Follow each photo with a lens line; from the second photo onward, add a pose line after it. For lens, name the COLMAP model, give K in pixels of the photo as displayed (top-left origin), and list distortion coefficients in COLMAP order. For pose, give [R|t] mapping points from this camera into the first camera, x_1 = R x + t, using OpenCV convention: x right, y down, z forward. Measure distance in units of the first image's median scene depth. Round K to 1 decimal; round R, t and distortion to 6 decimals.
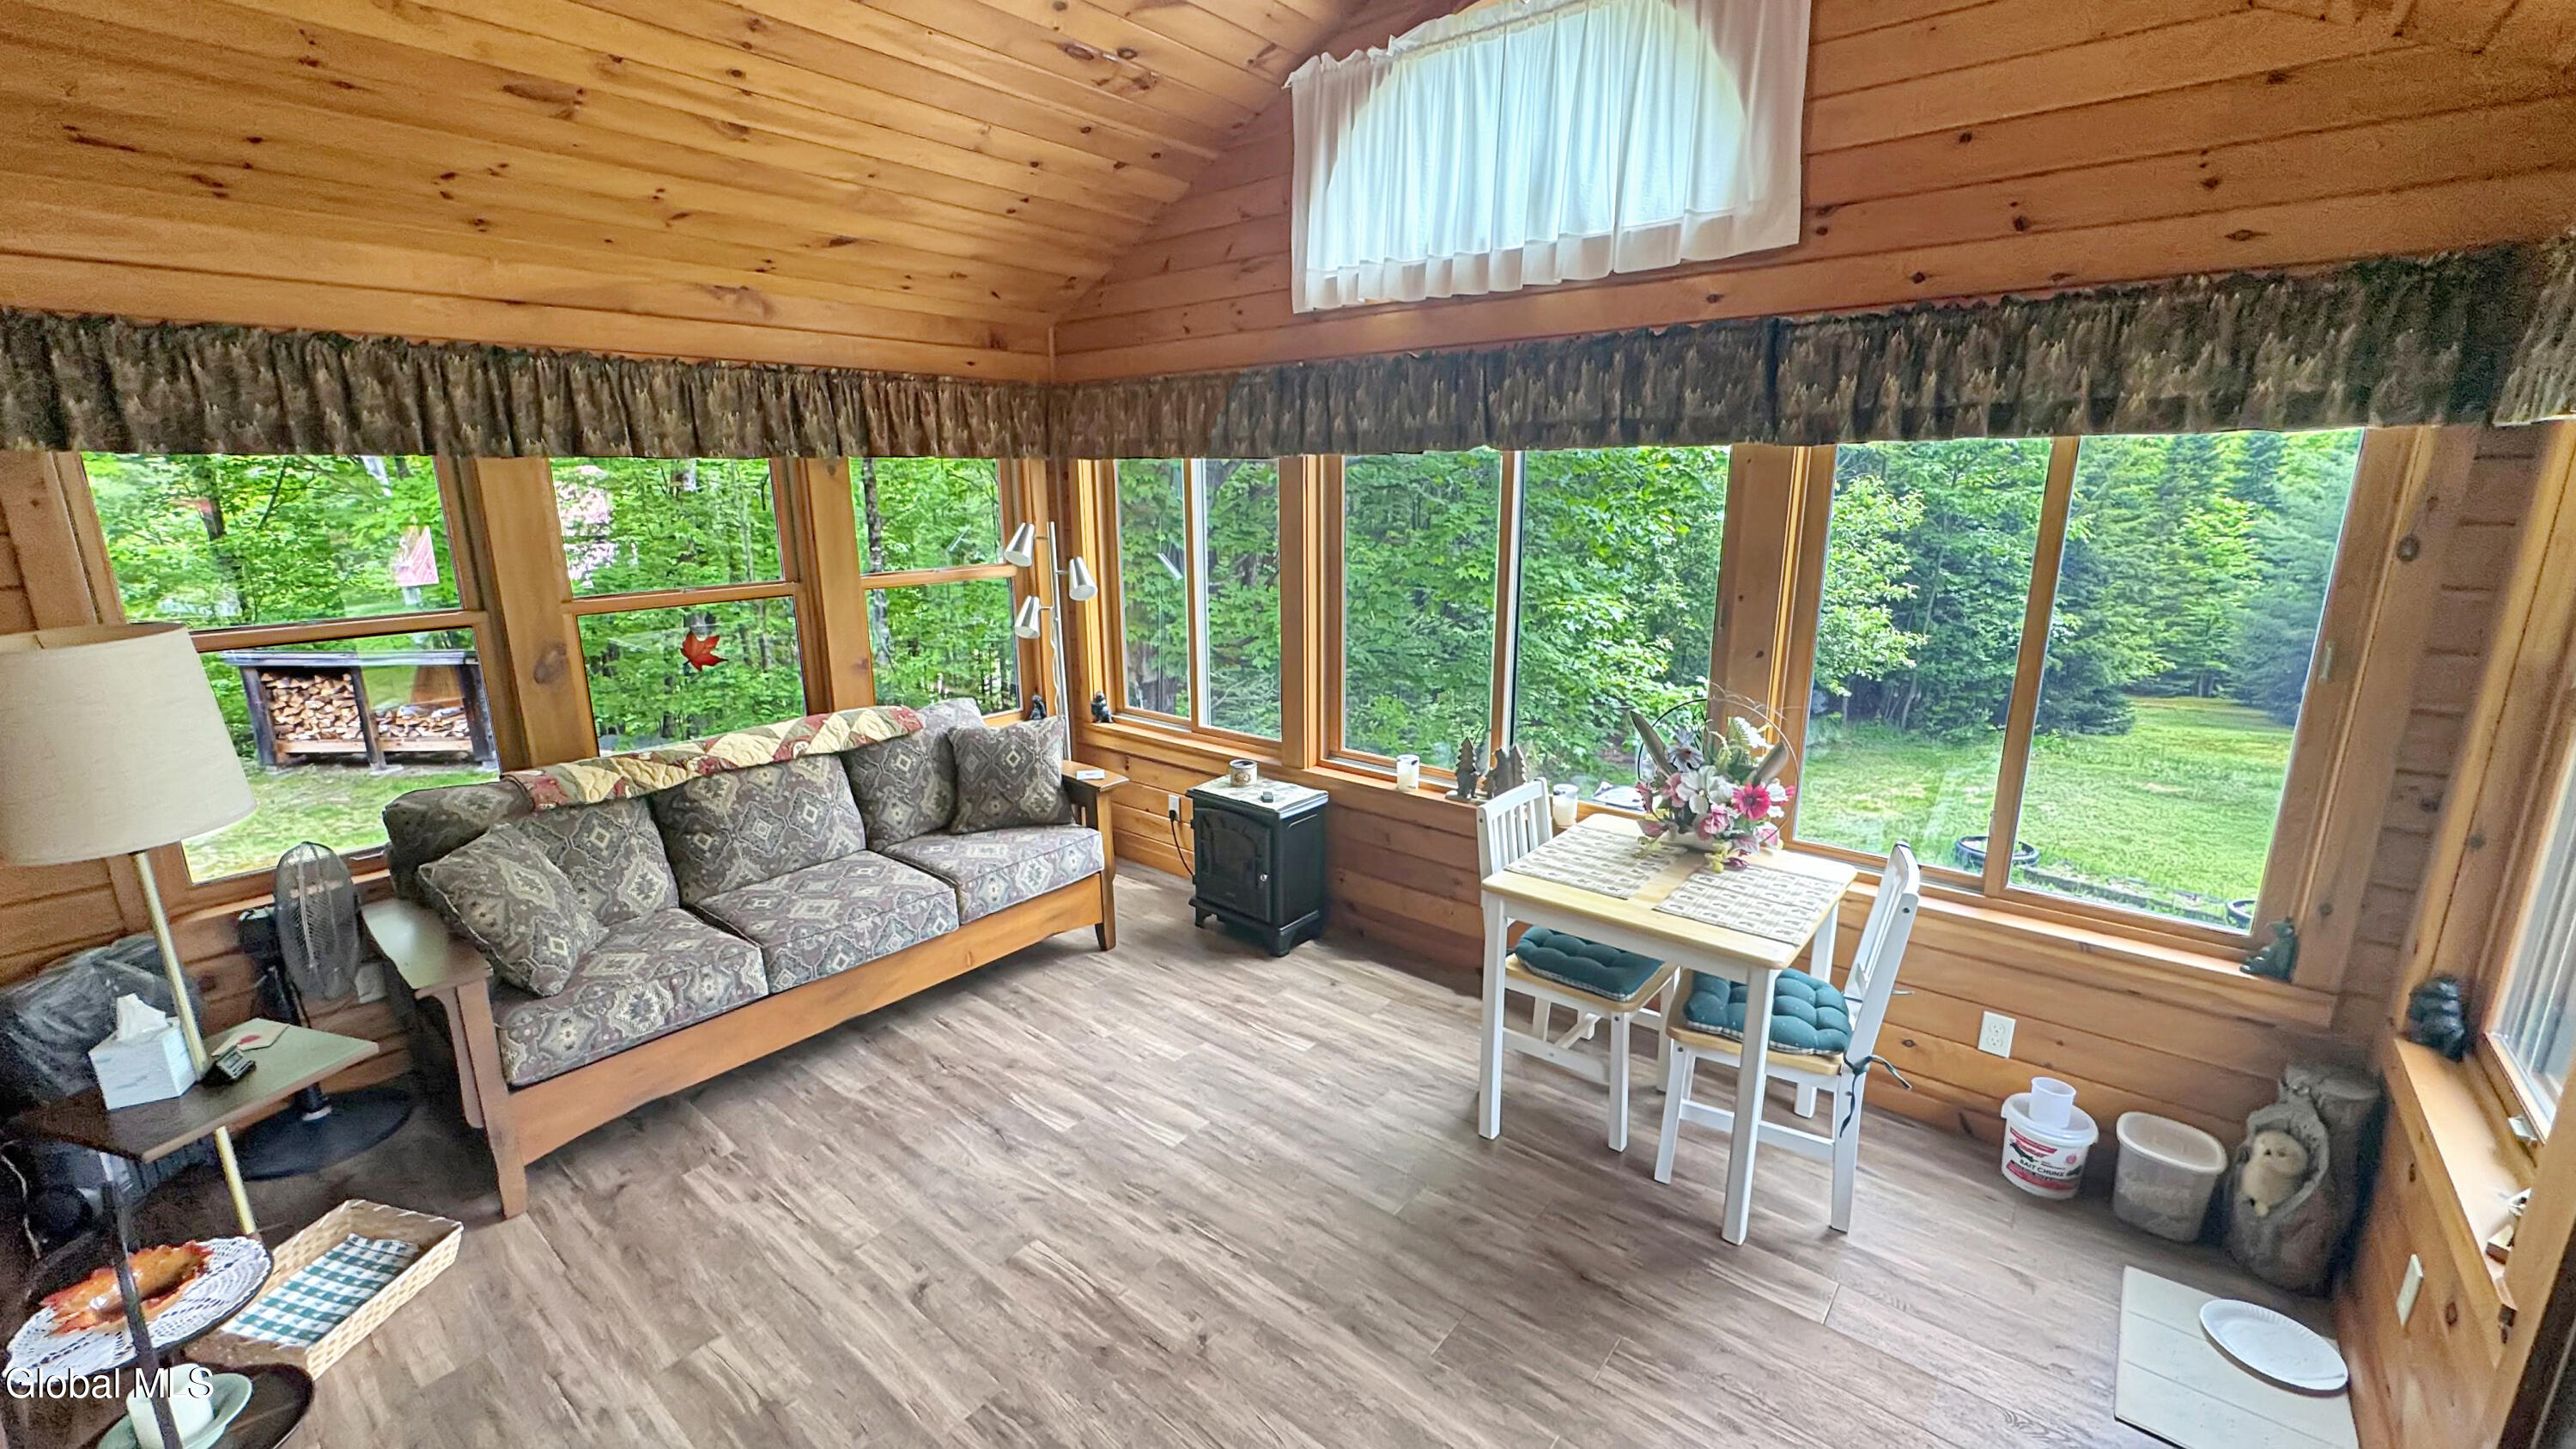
lens RADIAL K [[1042.0, 0, 1284.7], [0, 1042.0, 722.9], [0, 0, 1]] dist [-0.002476, 0.000207]
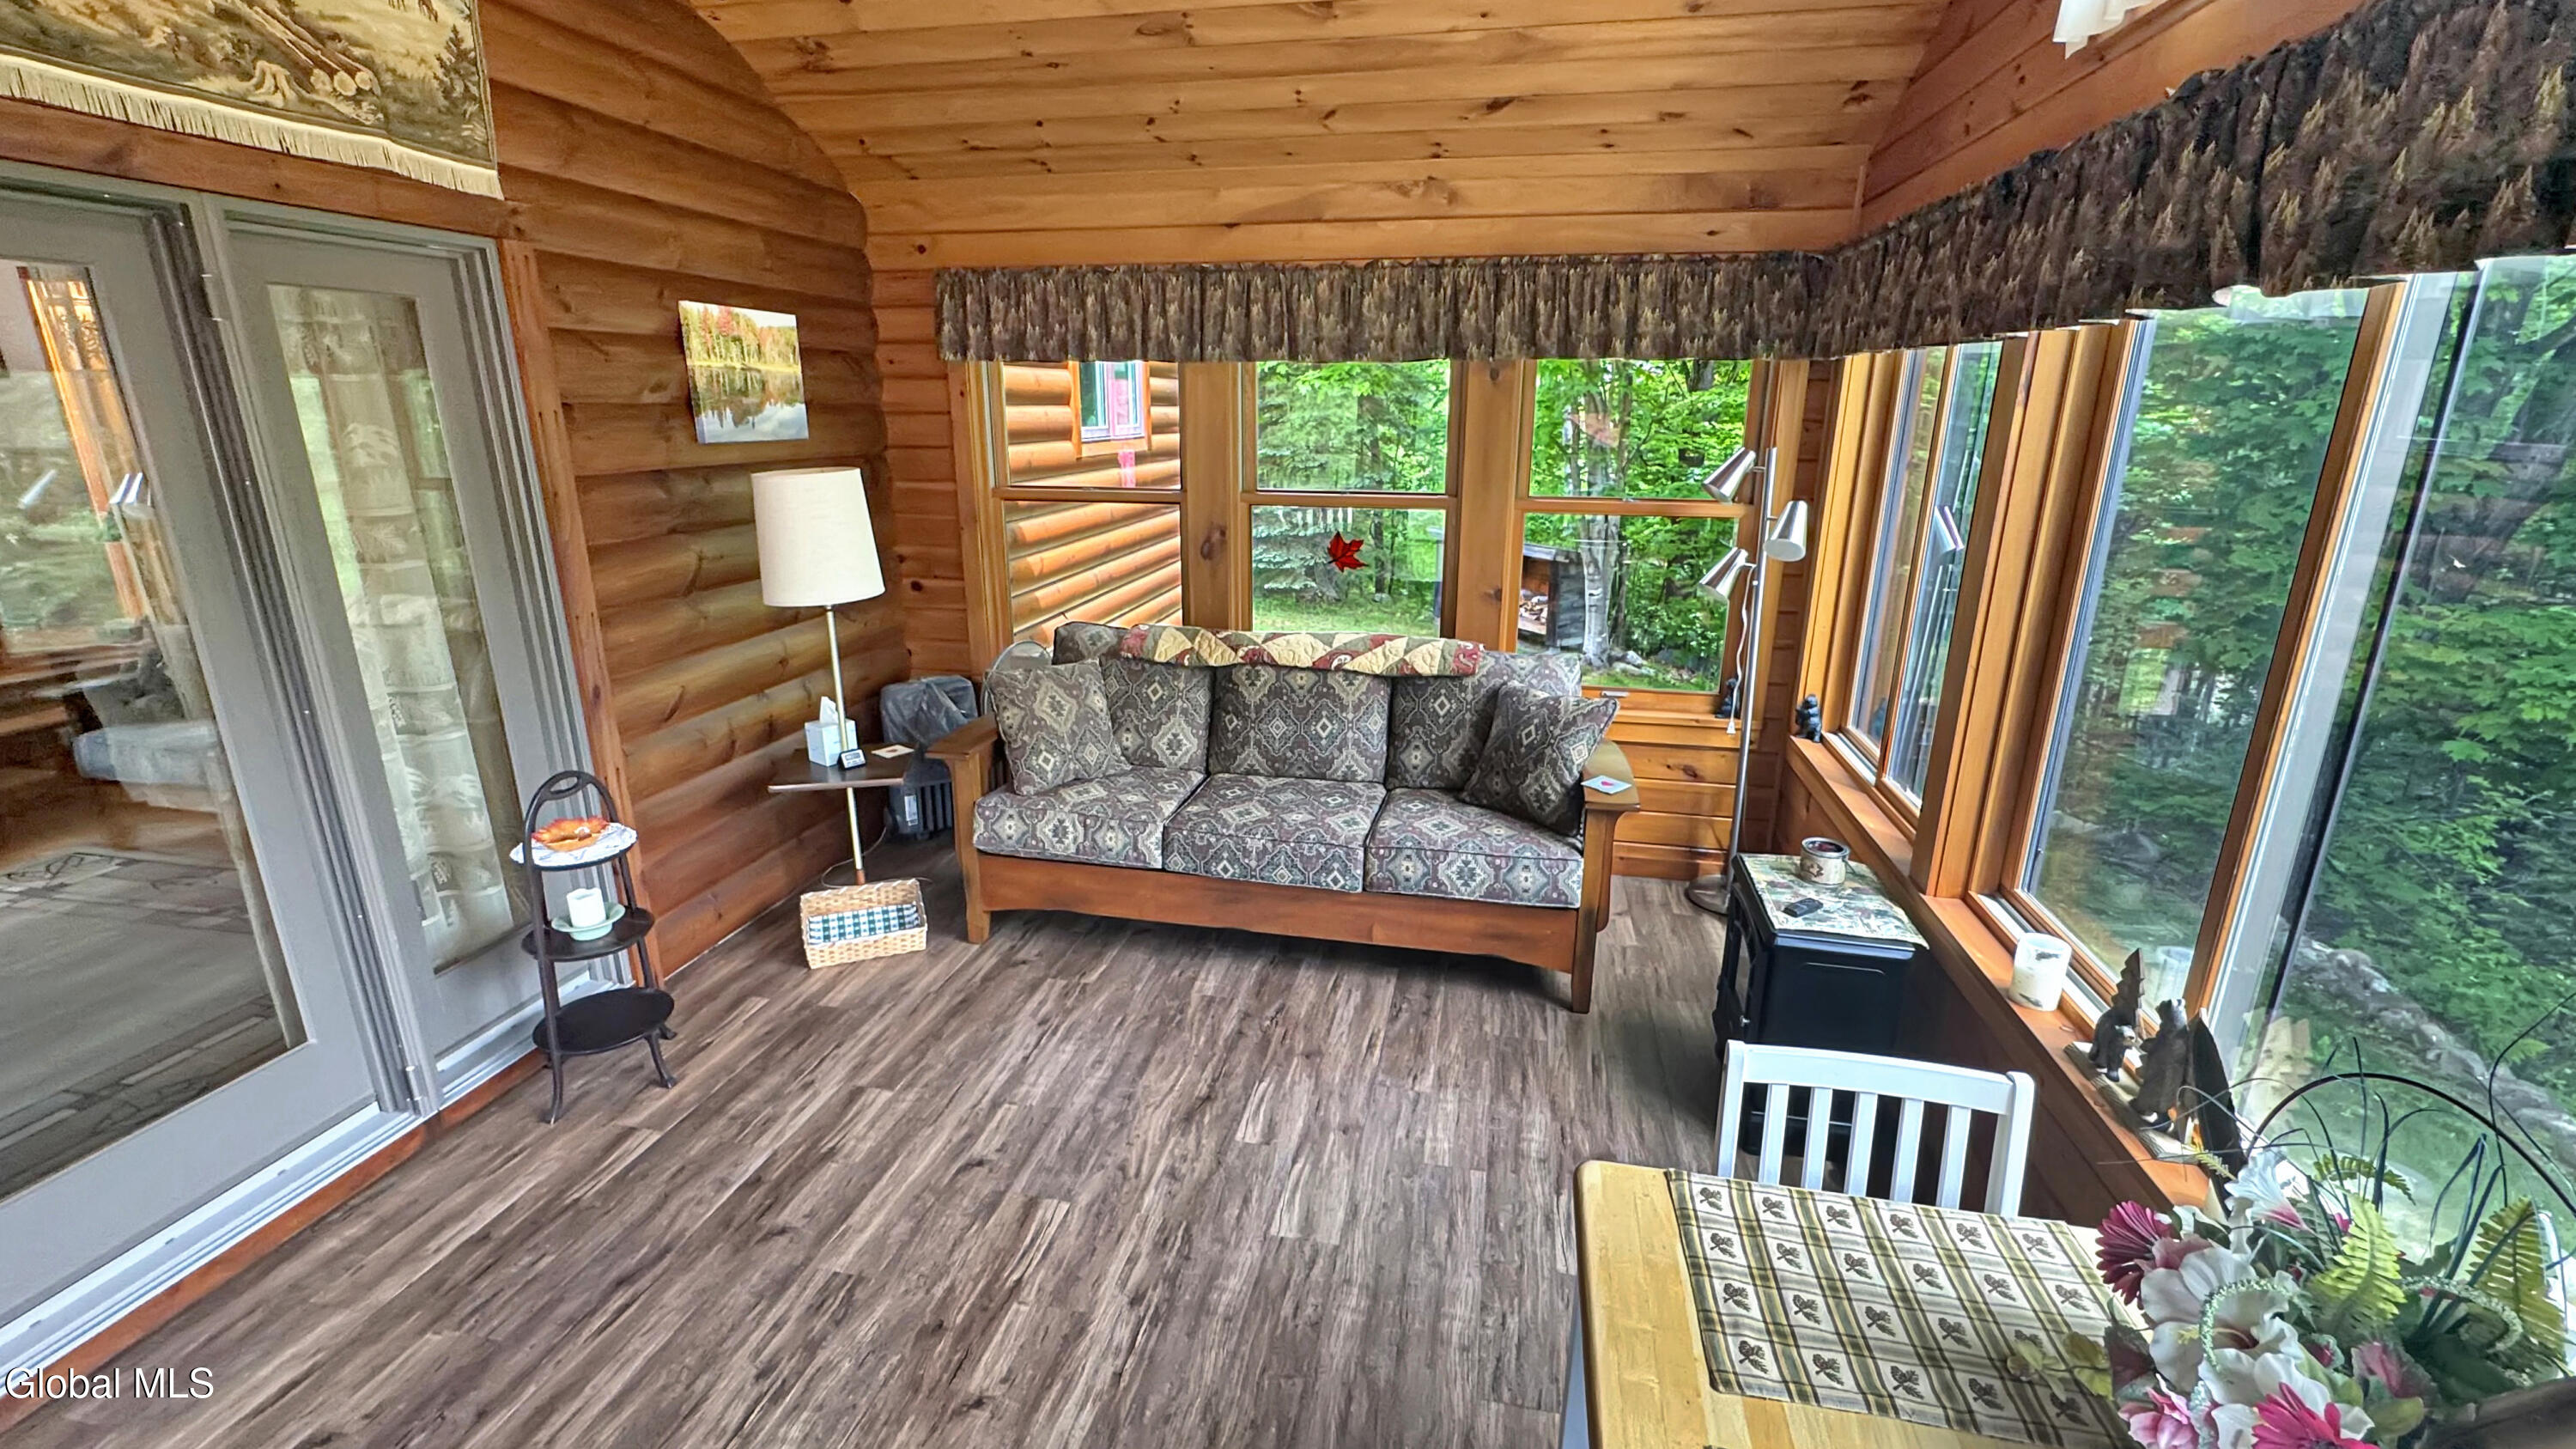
lens RADIAL K [[1095.4, 0, 1285.5], [0, 1095.4, 722.8], [0, 0, 1]] dist [-0.003660, 0.000336]
pose [[0.464235, 0.257530, -0.847446, 0.419602], [-0.214946, 0.960951, 0.174275, -0.093202], [0.859234, 0.101251, 0.501462, 0.468520]]
